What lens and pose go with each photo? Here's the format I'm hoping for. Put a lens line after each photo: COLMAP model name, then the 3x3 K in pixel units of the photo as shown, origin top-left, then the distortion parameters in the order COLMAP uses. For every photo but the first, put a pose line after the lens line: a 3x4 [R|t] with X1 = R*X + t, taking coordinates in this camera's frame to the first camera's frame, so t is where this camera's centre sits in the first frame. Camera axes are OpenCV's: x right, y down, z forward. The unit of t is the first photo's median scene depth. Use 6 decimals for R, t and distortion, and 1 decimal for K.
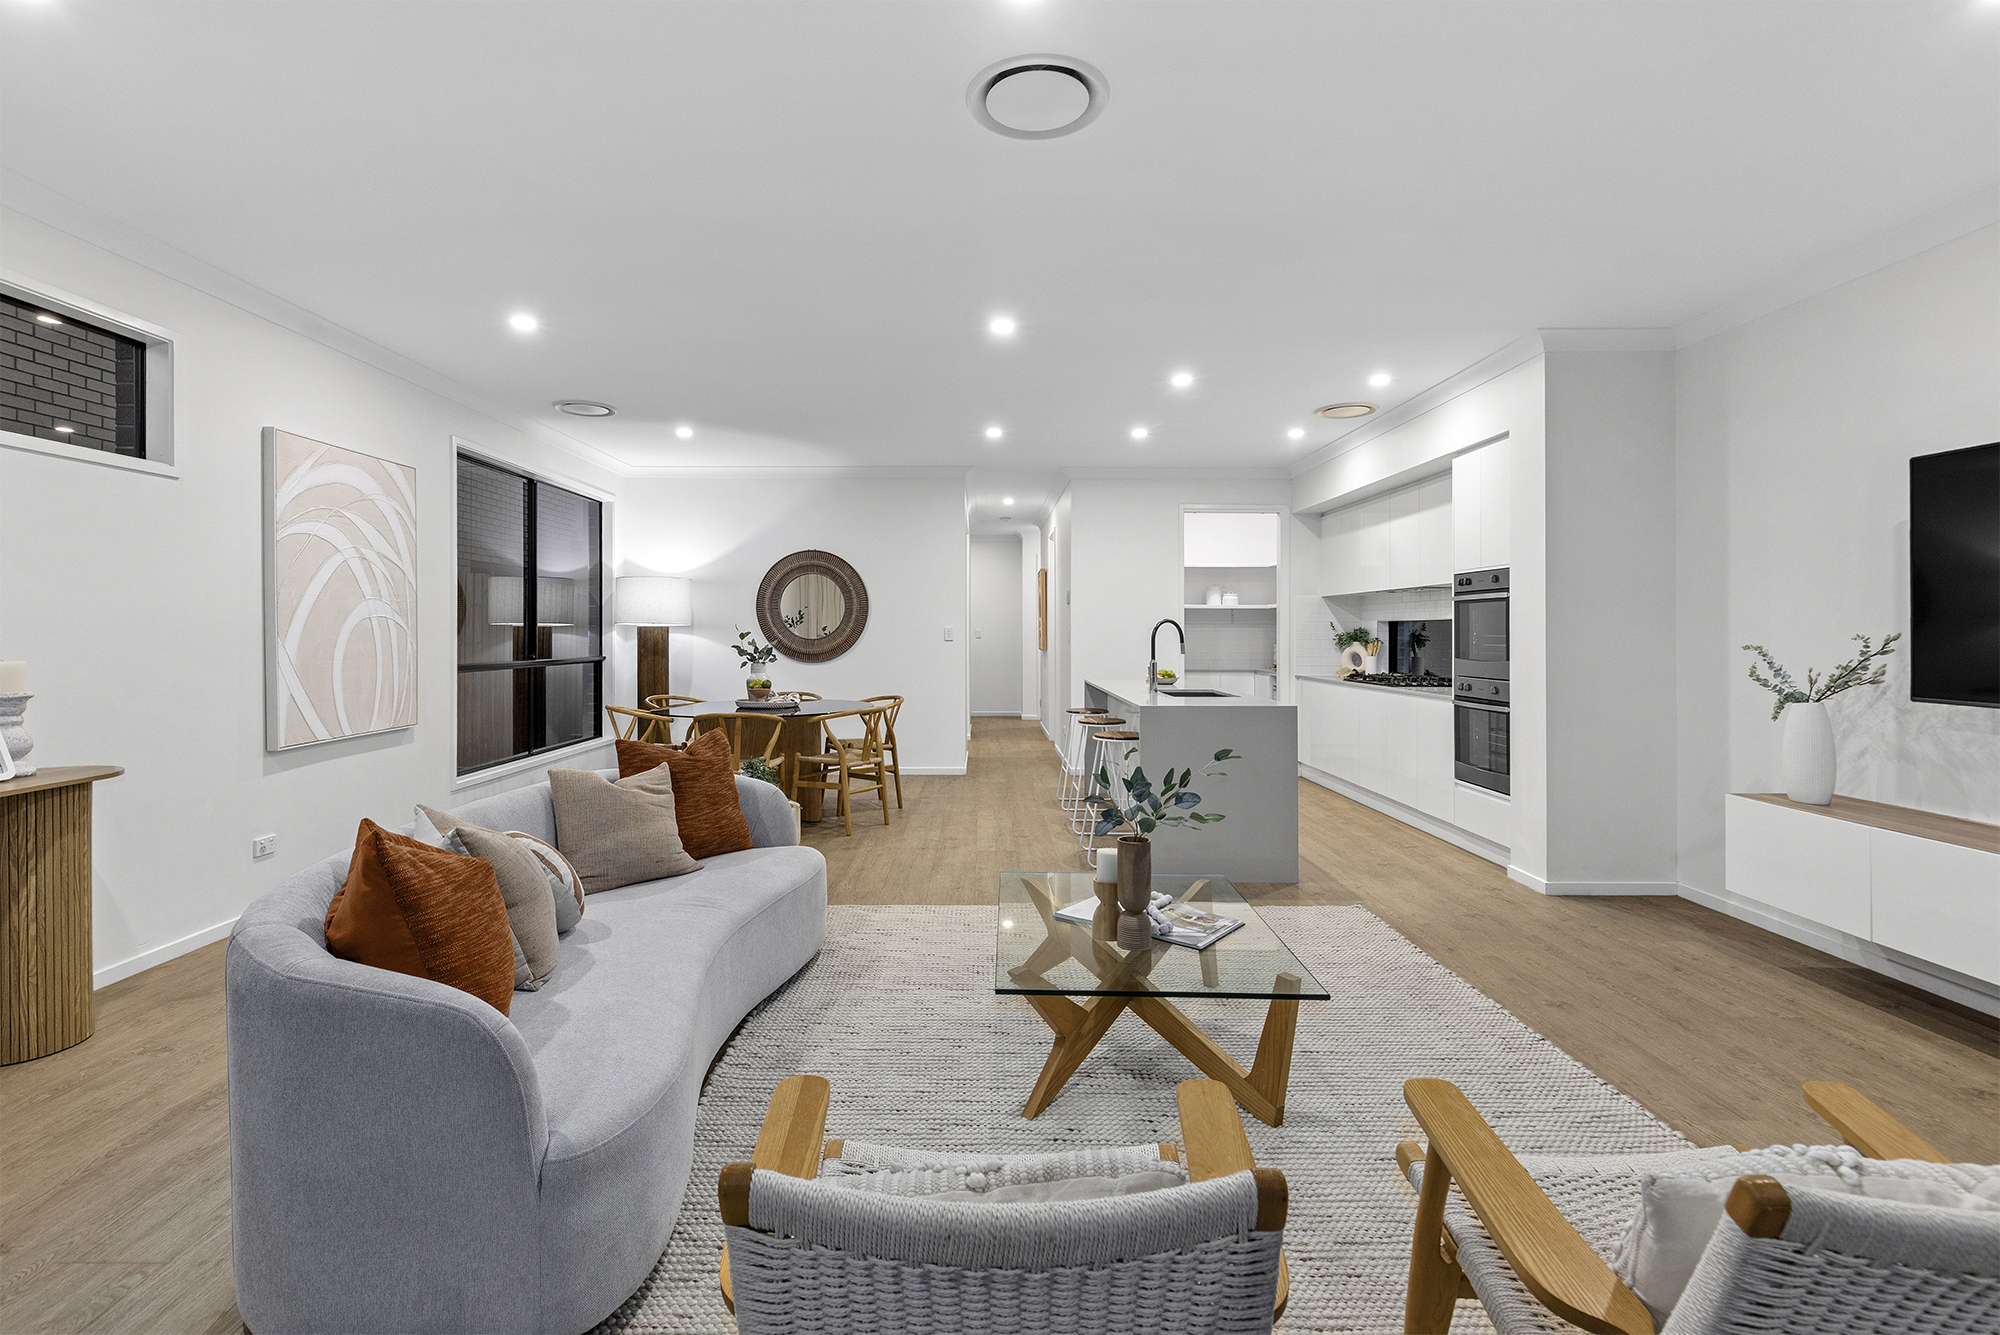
lens RADIAL K [[905.0, 0, 995.3], [0, 905.0, 634.1], [0, 0, 1]] dist [0.003148, 0.000225]
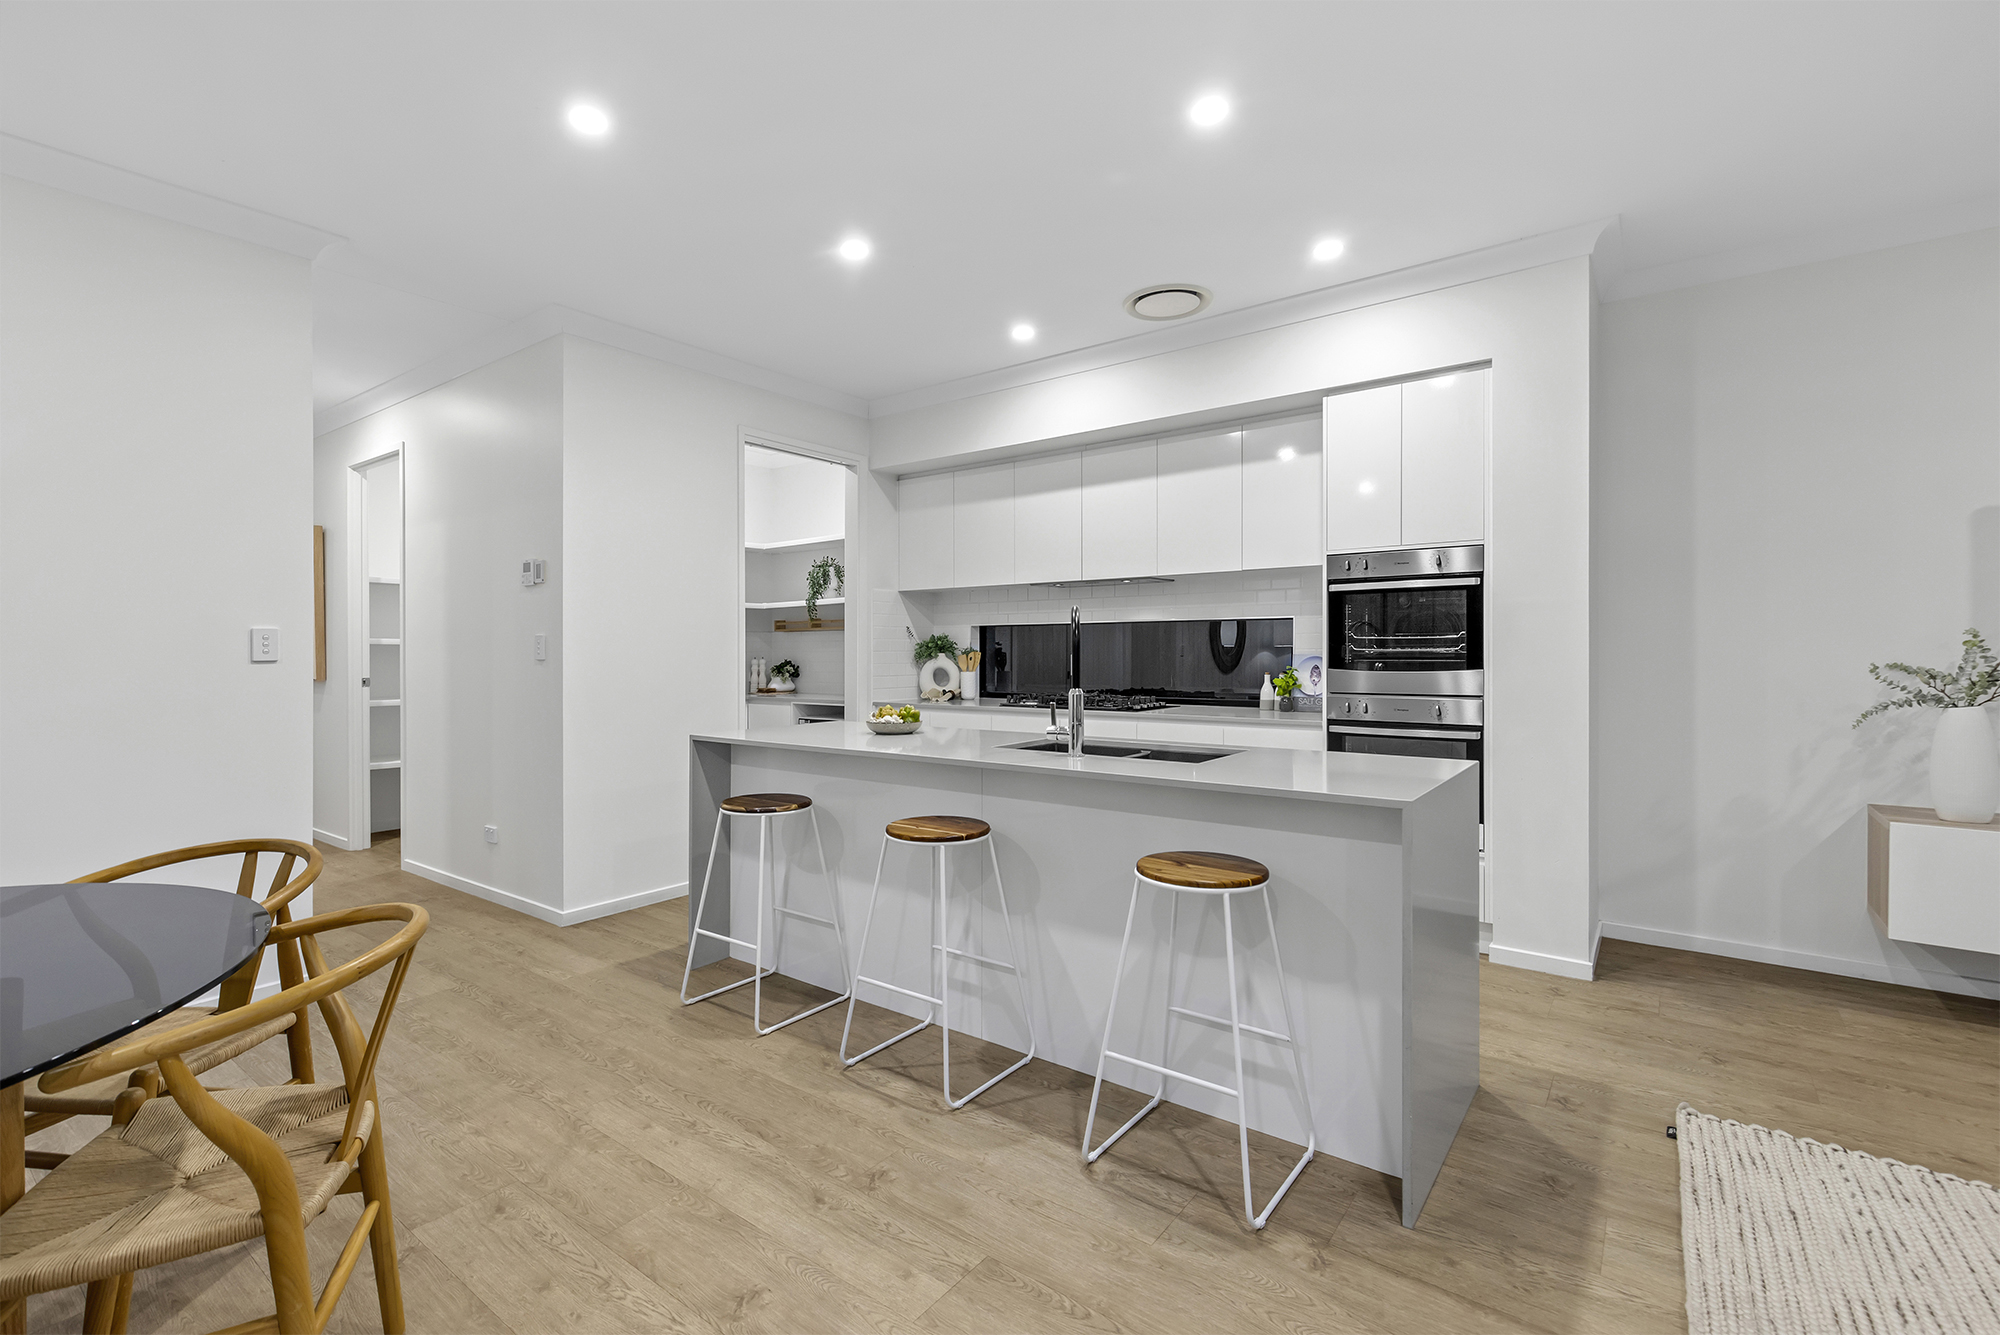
lens RADIAL K [[895.1, 0, 954.5], [0, 895.1, 648.3], [0, 0, 1]] dist [0.003108, 0.000601]
pose [[0.630782, -0.004181, 0.775949, -0.243127], [0.008981, 0.999958, -0.001913, 0.008574], [-0.775908, 0.008175, 0.630793, 0.768140]]
